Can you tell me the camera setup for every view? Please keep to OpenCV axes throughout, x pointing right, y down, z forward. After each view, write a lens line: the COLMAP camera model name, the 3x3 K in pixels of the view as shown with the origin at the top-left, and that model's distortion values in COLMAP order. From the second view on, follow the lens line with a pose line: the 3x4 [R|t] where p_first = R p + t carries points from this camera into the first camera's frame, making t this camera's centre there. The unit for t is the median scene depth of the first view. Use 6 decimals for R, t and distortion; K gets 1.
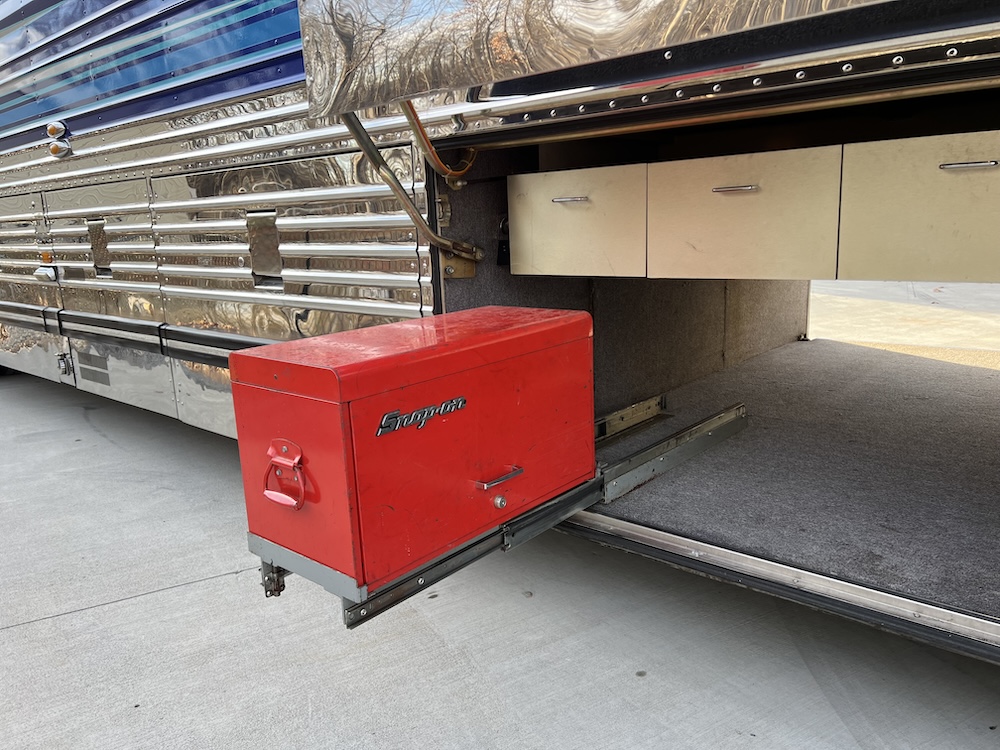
lens RADIAL K [[760.3, 0, 502.3], [0, 760.3, 378.5], [0, 0, 1]] dist [0.055187, -0.066402]
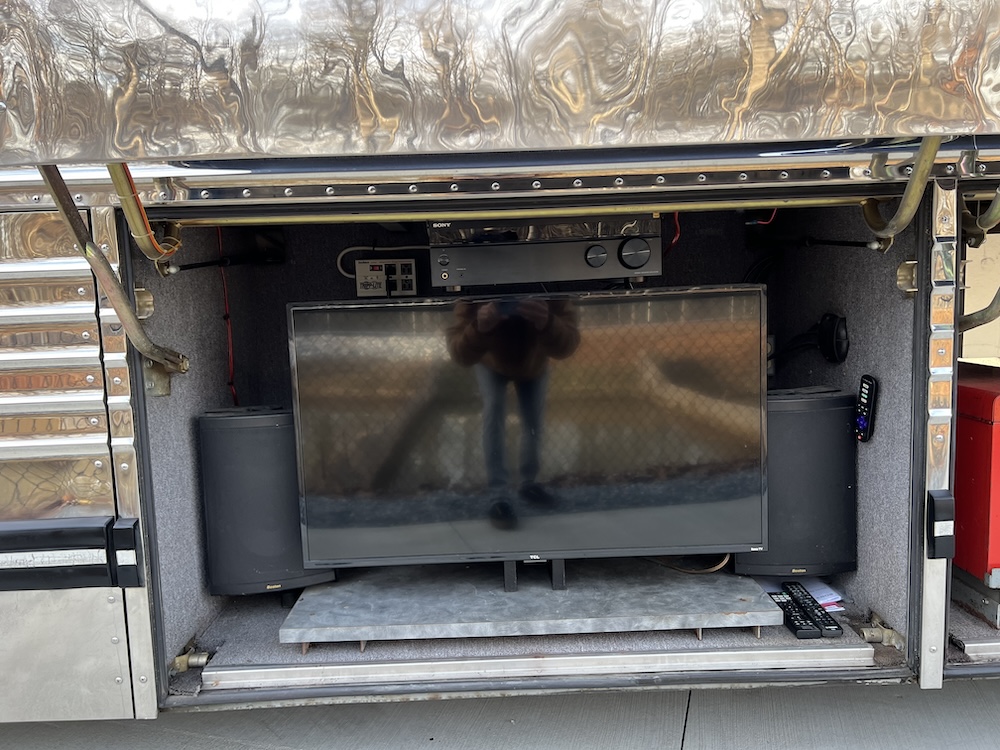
lens RADIAL K [[736.5, 0, 507.6], [0, 736.5, 374.4], [0, 0, 1]] dist [0.042449, -0.007578]
pose [[0.752401, -0.047963, 0.656956, -0.300154], [0.138020, 0.986685, -0.086037, -0.046379], [-0.644083, 0.155408, 0.749003, 0.268033]]
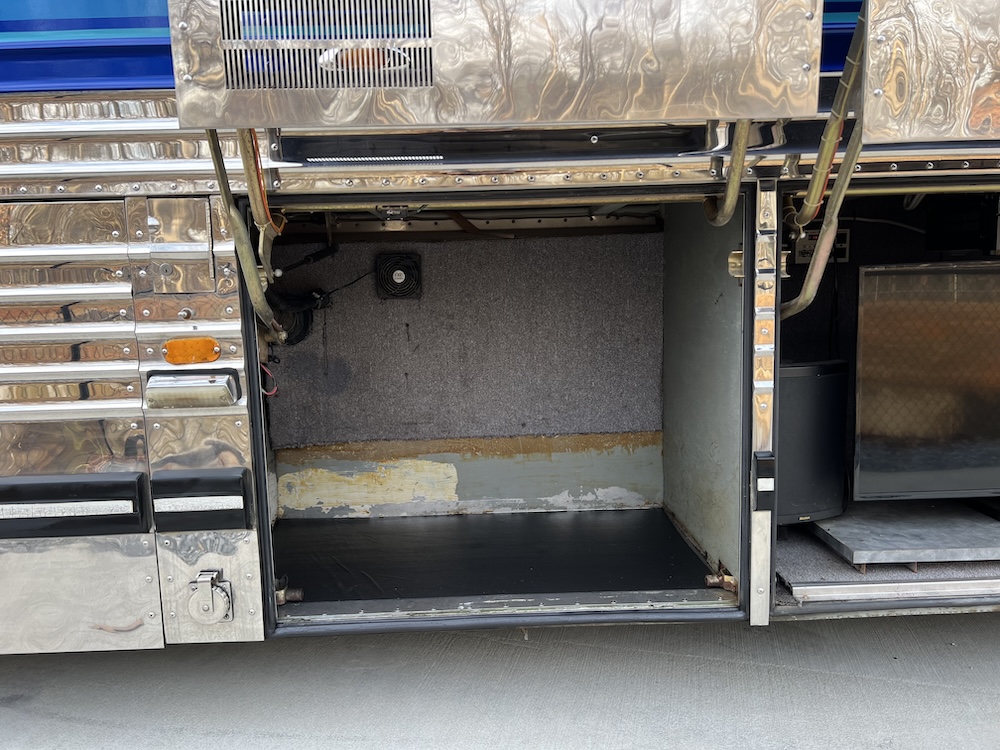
lens RADIAL K [[658.7, 0, 395.4], [0, 658.7, 372.6], [0, 0, 1]] dist [0.007930, -0.005198]
pose [[0.743838, -0.069006, 0.664788, -0.474974], [0.136930, 0.989291, -0.050523, -0.071032], [-0.654183, 0.128611, 0.745322, 0.417061]]
